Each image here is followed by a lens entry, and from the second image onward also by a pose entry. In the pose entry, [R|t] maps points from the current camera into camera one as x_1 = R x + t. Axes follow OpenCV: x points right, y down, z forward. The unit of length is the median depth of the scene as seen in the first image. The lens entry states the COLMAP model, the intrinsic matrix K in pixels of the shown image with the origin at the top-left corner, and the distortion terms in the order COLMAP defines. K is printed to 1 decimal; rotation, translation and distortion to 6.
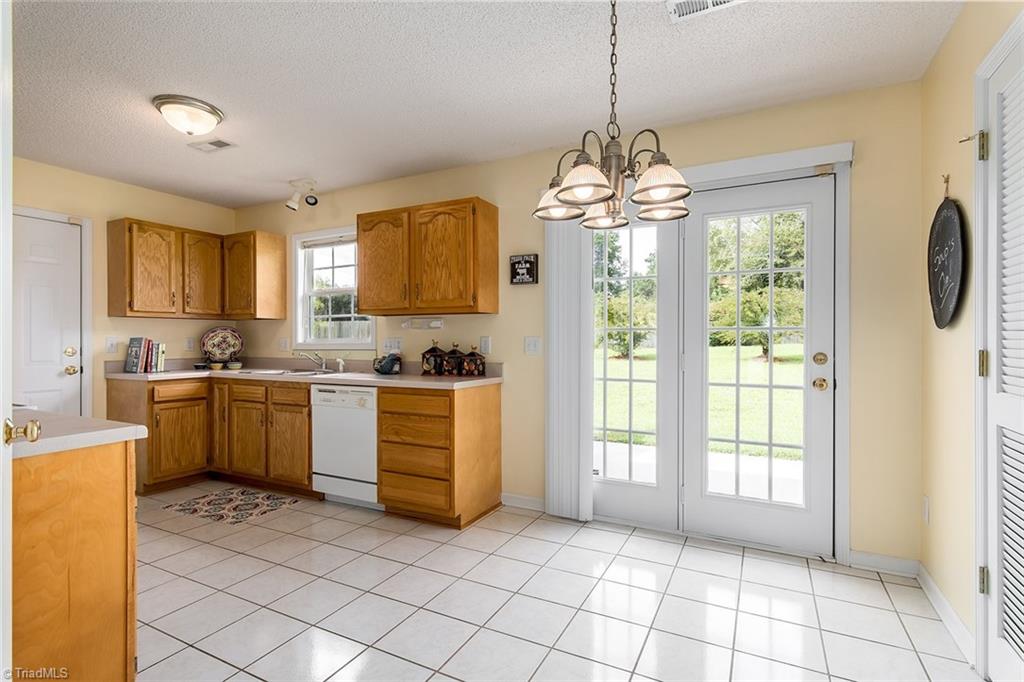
lens RADIAL K [[491.7, 0, 512.0], [0, 491.7, 341.0], [0, 0, 1]] dist [-0.000568, -0.000130]
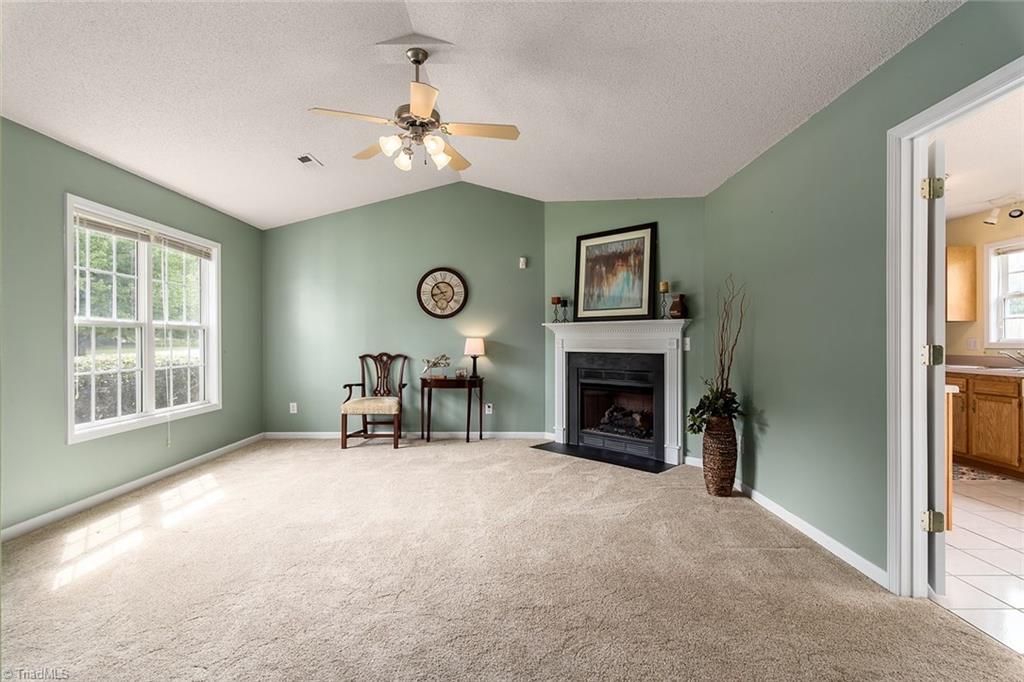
lens RADIAL K [[491.7, 0, 512.0], [0, 491.7, 341.0], [0, 0, 1]] dist [-0.000568, -0.000130]
pose [[0.460250, -0.001019, -0.887789, 0.056927], [0.002625, 0.999997, 0.000212, -0.002807], [0.887785, -0.002428, 0.460251, -0.571356]]
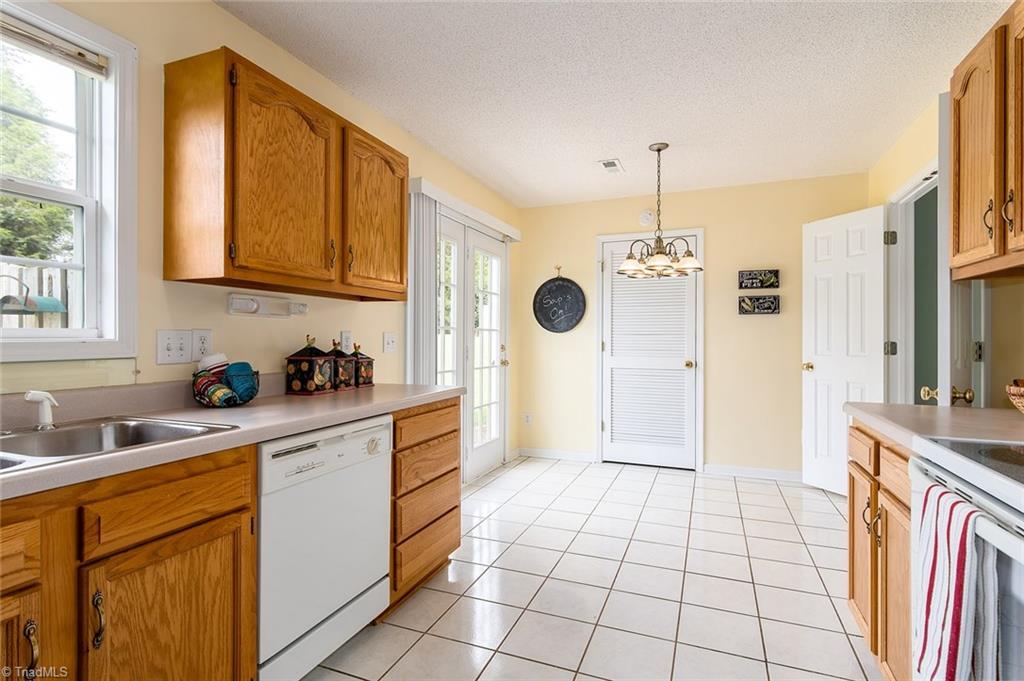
lens RADIAL K [[491.7, 0, 512.0], [0, 491.7, 340.5], [0, 0, 1]] dist [-0.000568, -0.000130]
pose [[-0.088272, -0.003912, 0.996089, -0.819873], [-0.002215, 0.999991, 0.003731, 0.001608], [-0.996094, -0.001877, -0.088280, 0.834092]]
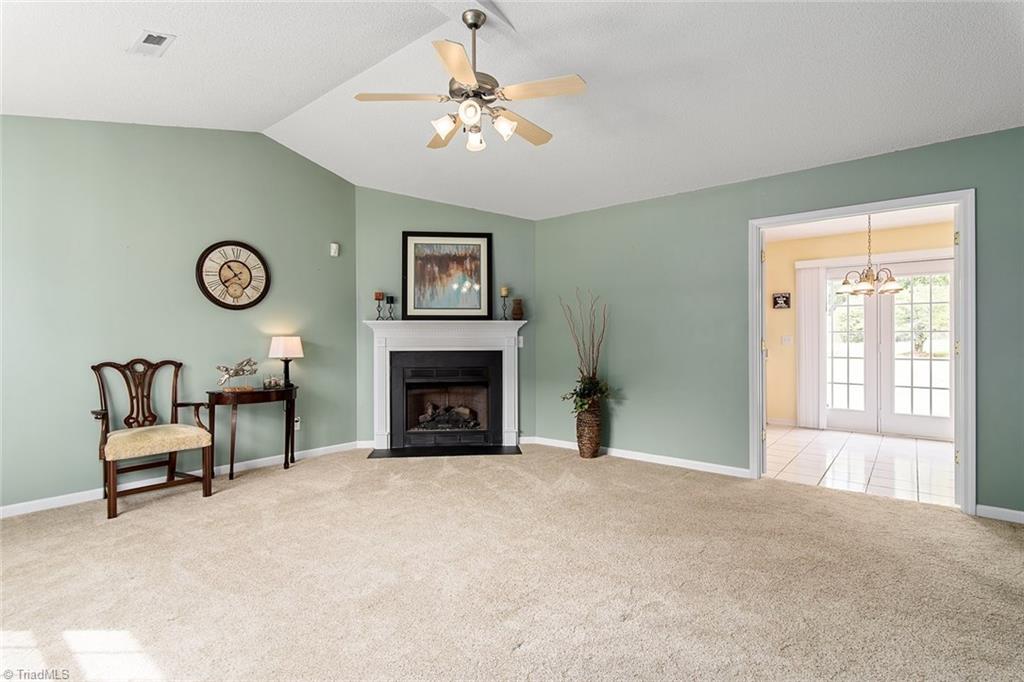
lens RADIAL K [[494.9, 0, 512.0], [0, 494.9, 341.0], [0, 0, 1]] dist [0.000670, -0.000313]
pose [[0.978080, -0.003021, -0.208207, -0.588831], [0.004518, 0.999967, 0.006717, -0.006814], [0.208180, -0.007511, 0.978062, -1.081113]]
